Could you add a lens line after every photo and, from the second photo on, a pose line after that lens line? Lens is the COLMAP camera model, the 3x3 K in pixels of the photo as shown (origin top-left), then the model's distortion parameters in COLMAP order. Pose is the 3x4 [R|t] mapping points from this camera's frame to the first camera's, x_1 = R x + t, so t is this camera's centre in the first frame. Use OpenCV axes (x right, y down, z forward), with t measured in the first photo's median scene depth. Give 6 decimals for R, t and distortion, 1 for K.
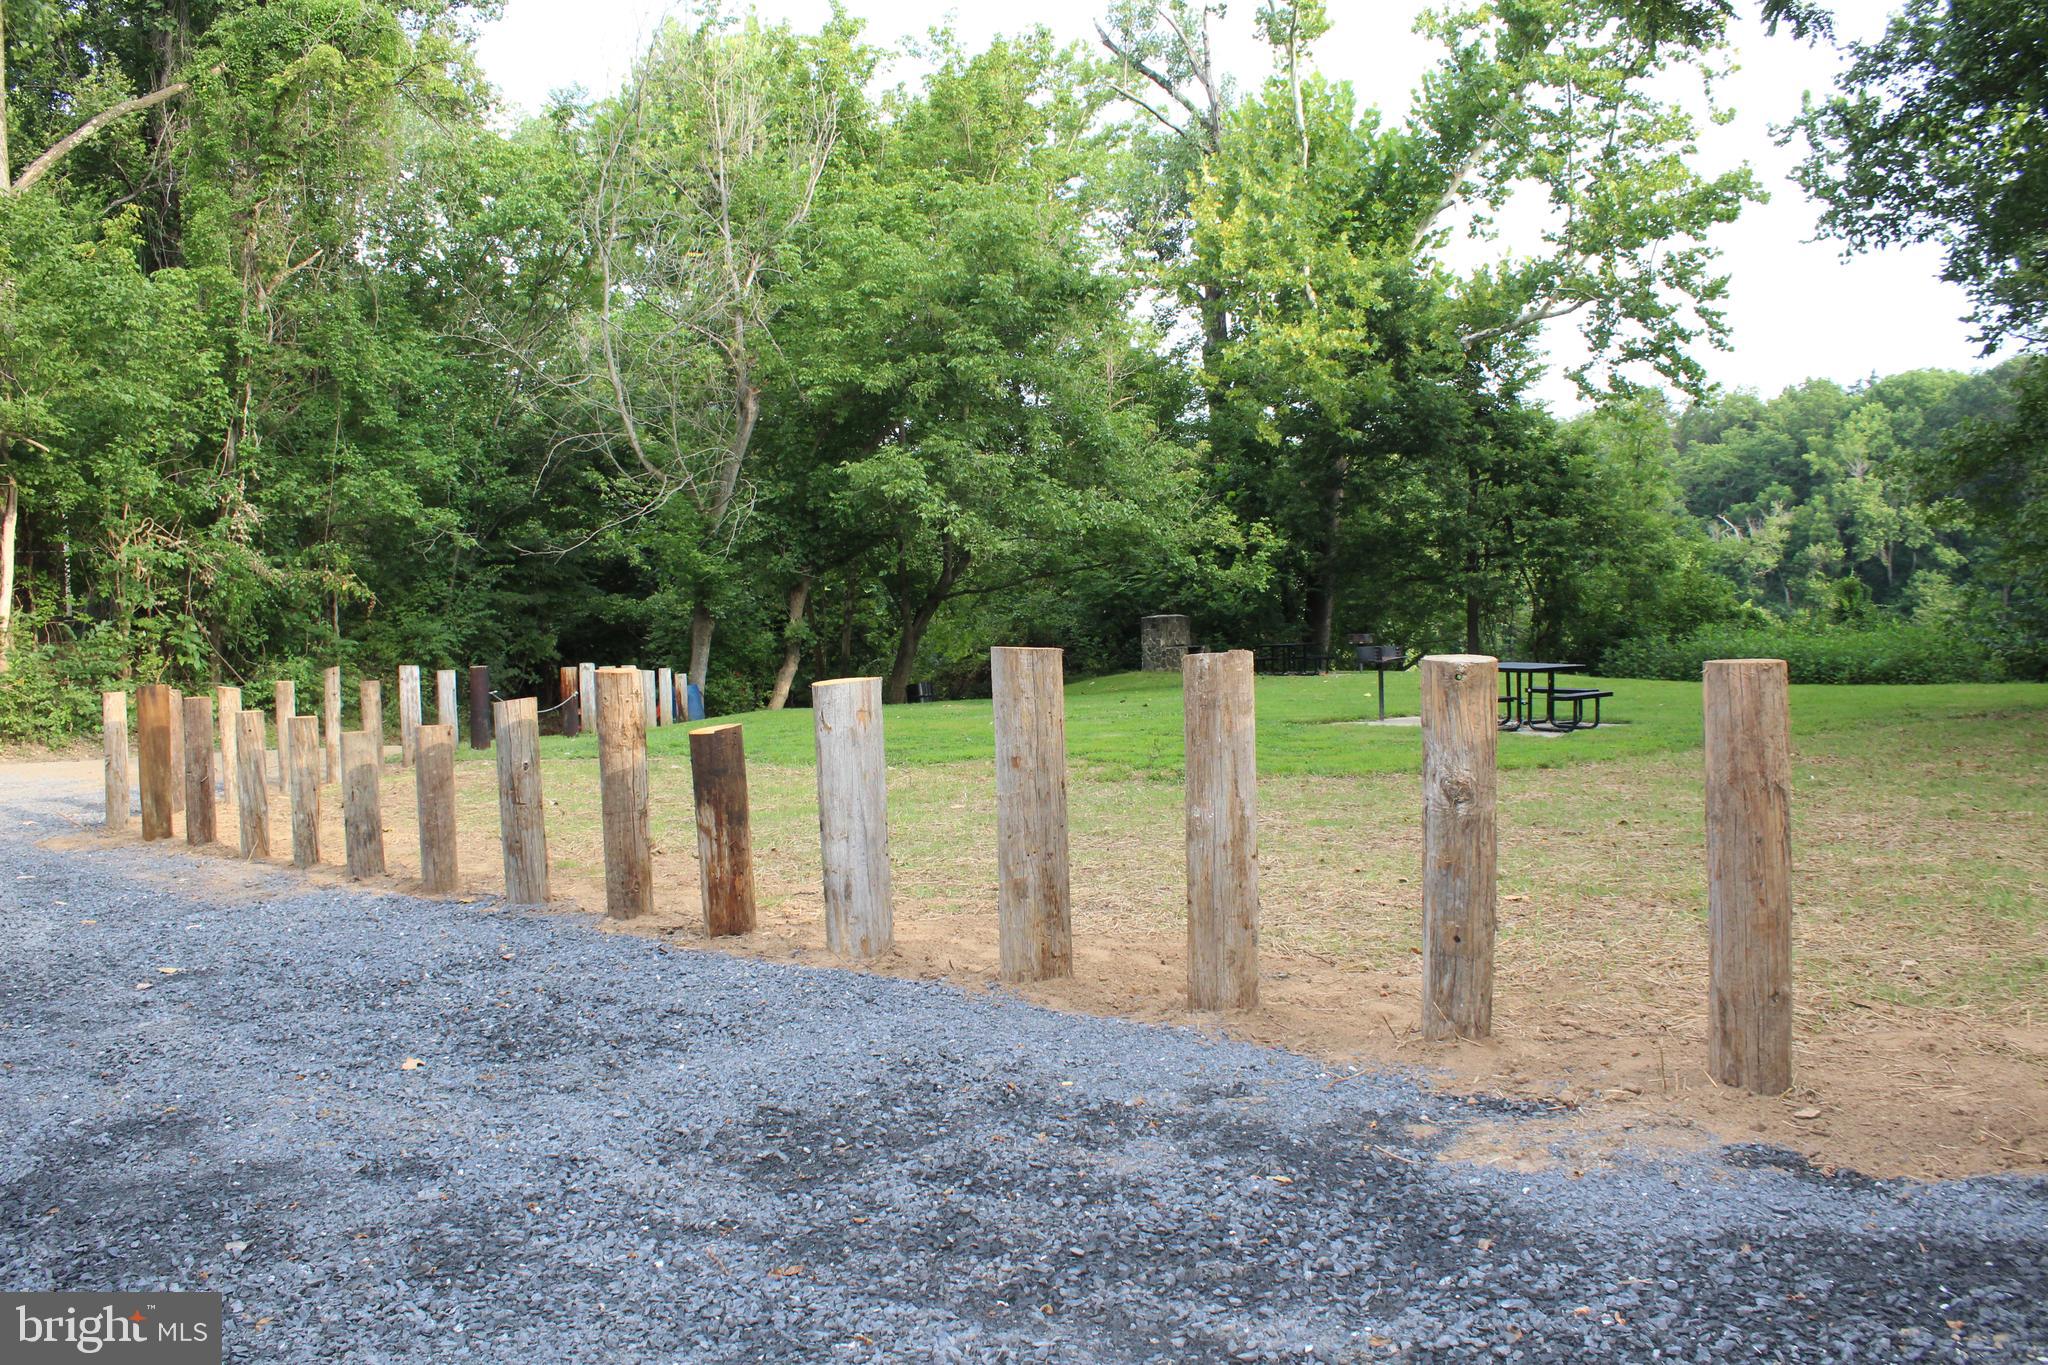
lens RADIAL K [[1619.6, 0, 988.5], [0, 1619.6, 684.4], [0, 0, 1]] dist [-0.186174, 0.142701]
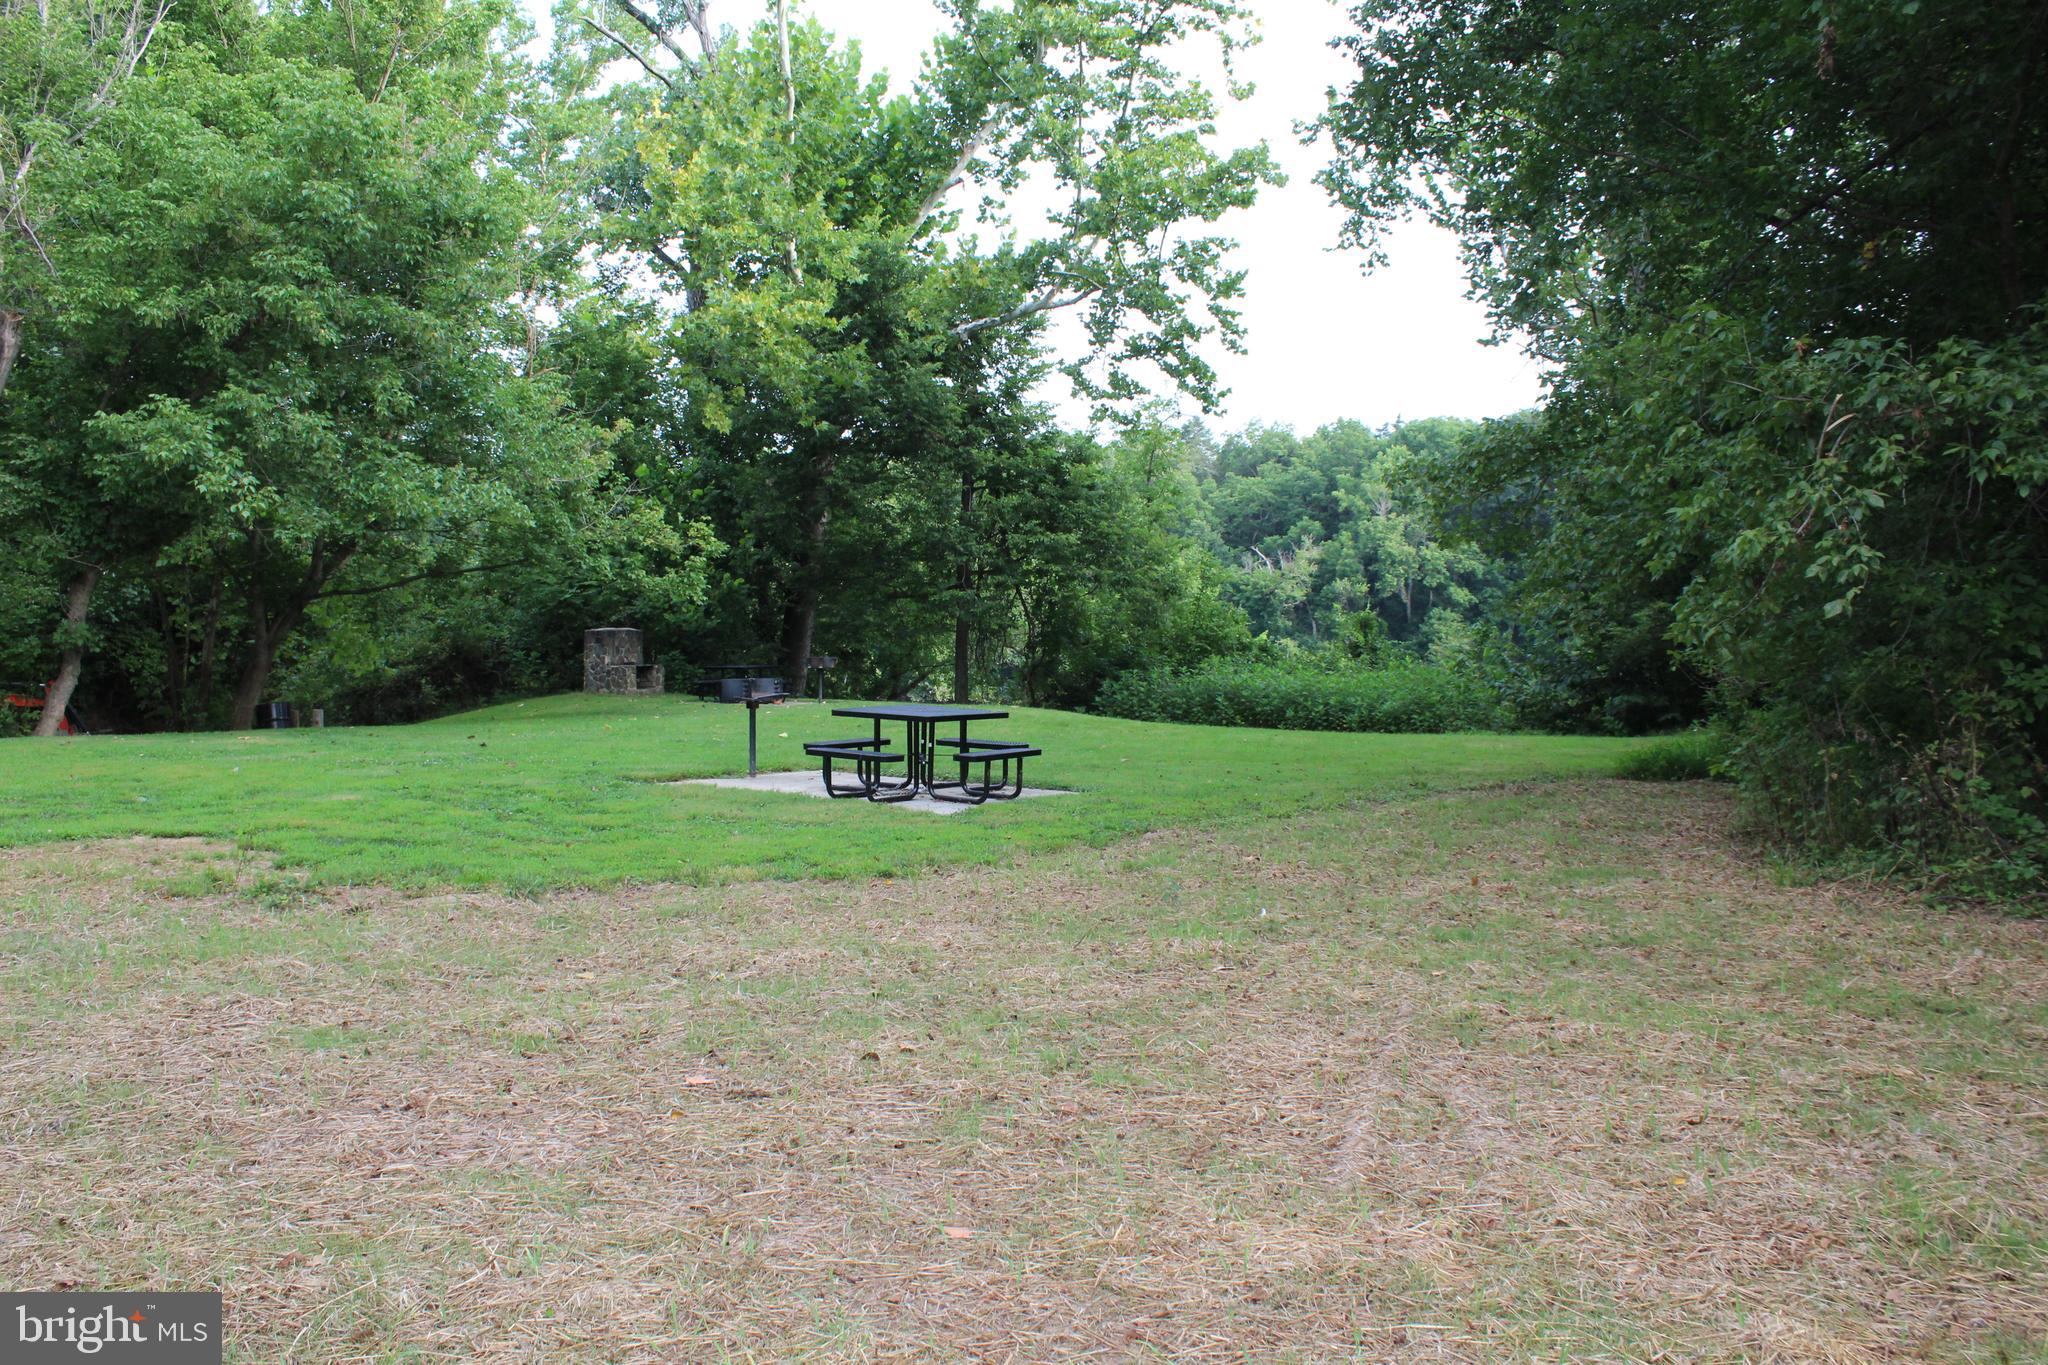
lens RADIAL K [[1619.6, 0, 988.5], [0, 1619.6, 684.4], [0, 0, 1]] dist [-0.186174, 0.142701]
pose [[0.963006, 0.025396, 0.268281, 0.082272], [-0.022994, 0.999662, -0.012092, -0.008063], [-0.268498, 0.005476, 0.963265, 0.133771]]
